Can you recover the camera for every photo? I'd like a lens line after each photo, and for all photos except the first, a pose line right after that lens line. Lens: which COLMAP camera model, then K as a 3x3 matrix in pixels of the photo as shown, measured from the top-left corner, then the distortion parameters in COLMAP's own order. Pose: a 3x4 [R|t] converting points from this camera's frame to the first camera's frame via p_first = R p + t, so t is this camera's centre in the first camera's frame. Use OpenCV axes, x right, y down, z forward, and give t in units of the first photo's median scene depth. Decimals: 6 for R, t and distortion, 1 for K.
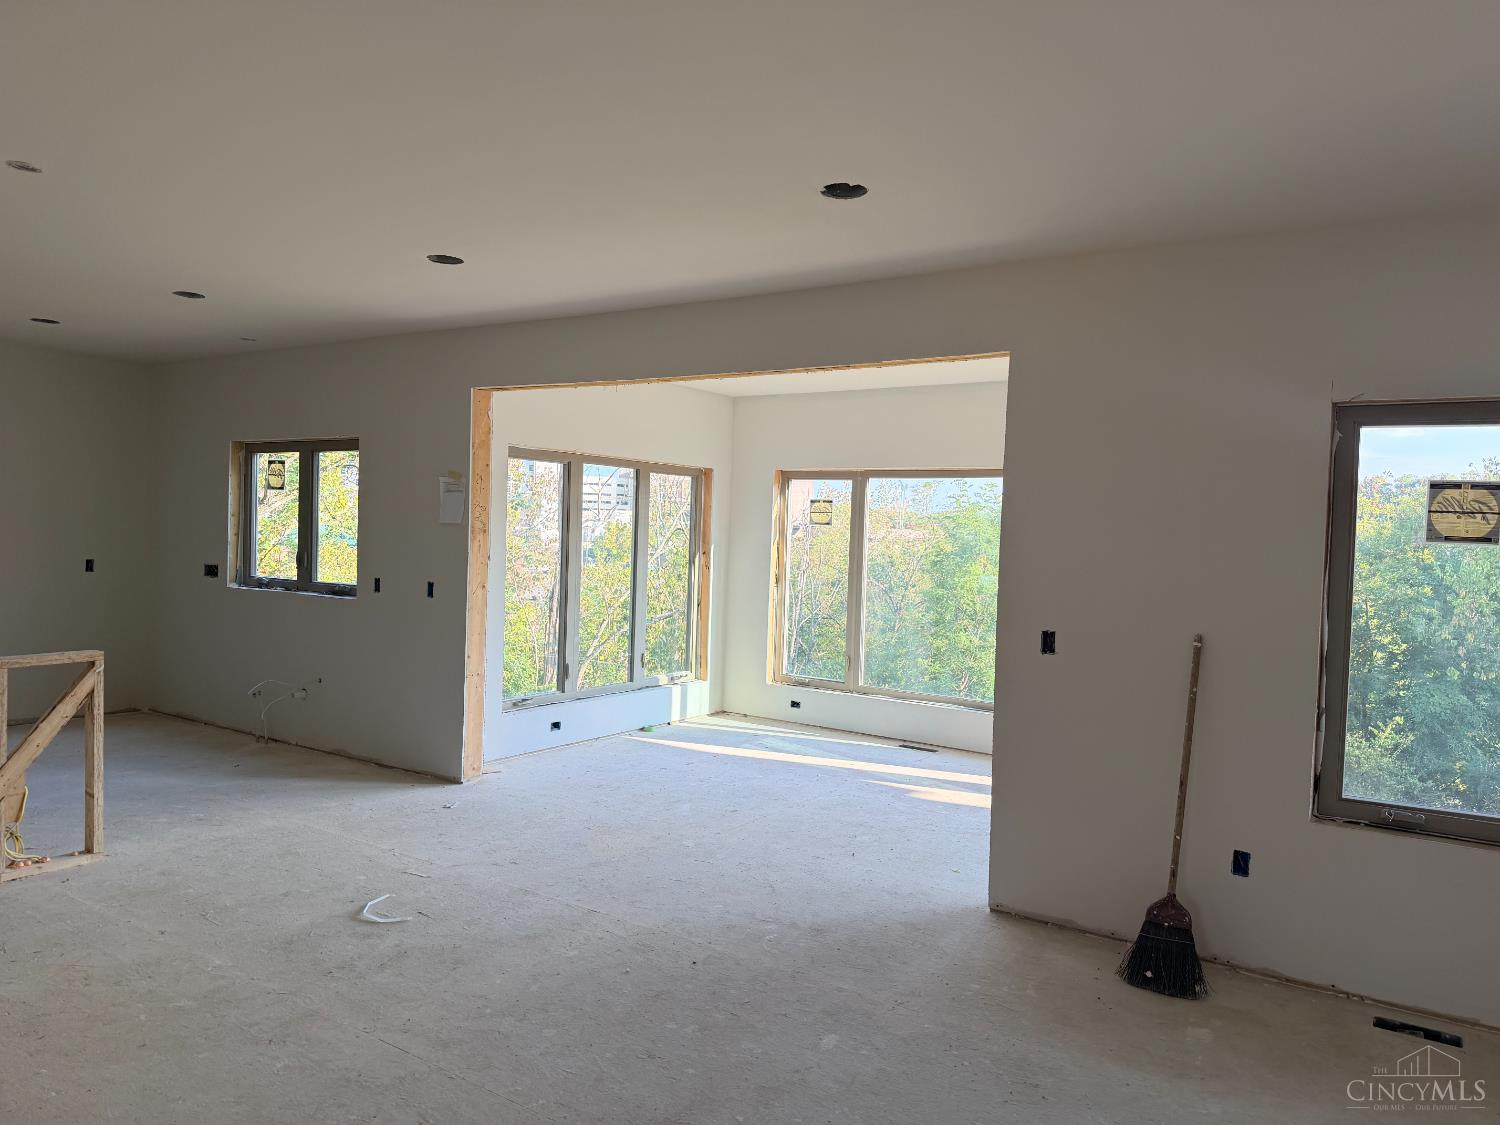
lens RADIAL K [[1040.5, 0, 757.6], [0, 1040.5, 568.6], [0, 0, 1]] dist [0.125667, -0.143022]
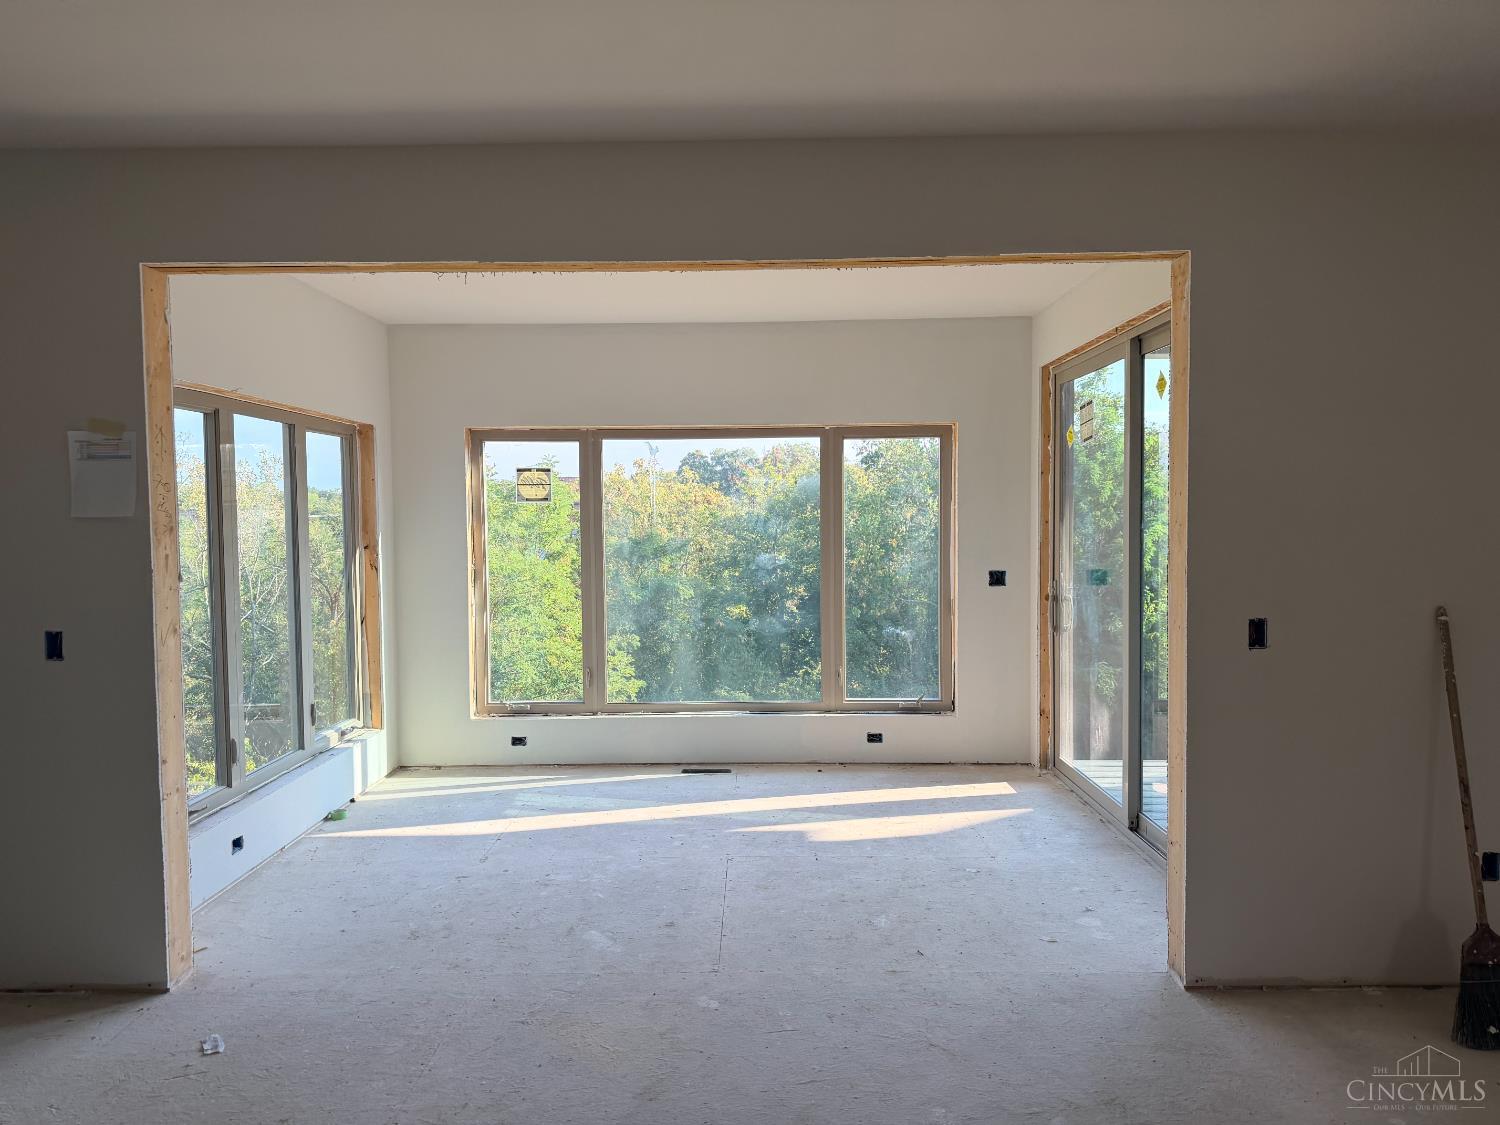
lens RADIAL K [[1042.4, 0, 741.8], [0, 1042.4, 560.8], [0, 0, 1]] dist [0.149480, -0.241457]
pose [[0.837352, -0.066216, 0.542638, -0.302009], [0.057147, 0.997801, 0.033573, -0.020188], [-0.543668, 0.002897, 0.839295, 0.358351]]
